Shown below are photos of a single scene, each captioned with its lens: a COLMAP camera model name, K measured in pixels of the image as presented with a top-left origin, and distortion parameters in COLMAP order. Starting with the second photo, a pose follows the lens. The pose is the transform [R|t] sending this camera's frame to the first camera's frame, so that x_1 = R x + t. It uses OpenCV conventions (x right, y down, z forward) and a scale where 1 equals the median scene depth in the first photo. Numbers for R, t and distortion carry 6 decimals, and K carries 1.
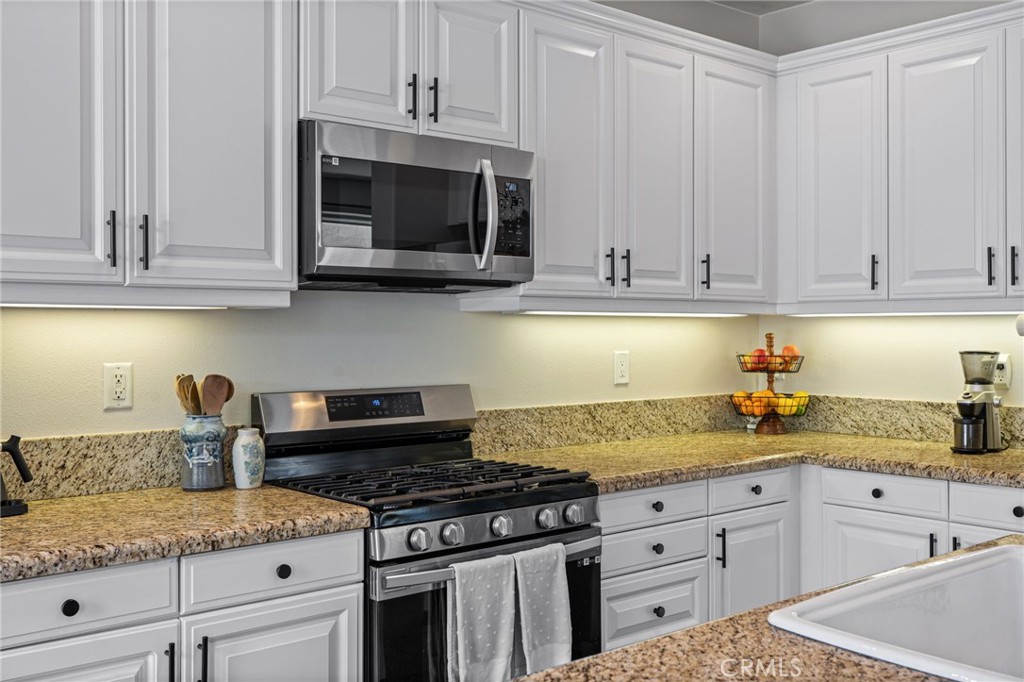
lens RADIAL K [[1035.3, 0, 510.7], [0, 1035.3, 342.7], [0, 0, 1]] dist [0.005652, 0.003691]
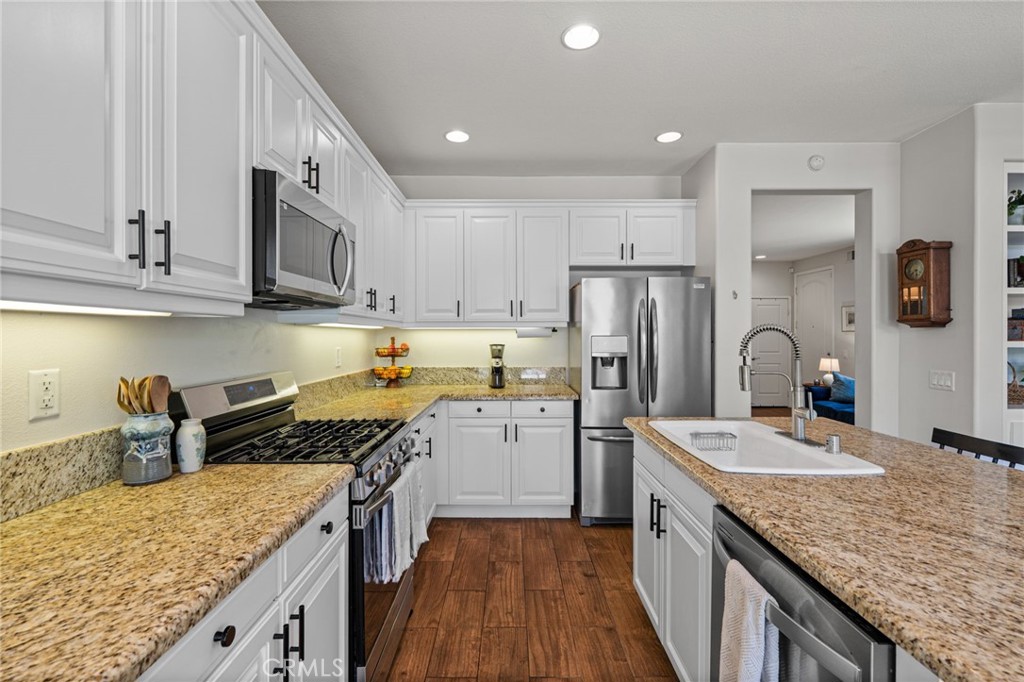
lens RADIAL K [[456.9, 0, 513.0], [0, 456.9, 339.0], [0, 0, 1]] dist [-0.000509, 0.000075]
pose [[0.650289, -0.005833, 0.759664, -0.414249], [0.009950, 0.999950, -0.000839, -0.003933], [-0.759622, 0.008105, 0.650315, 0.396398]]
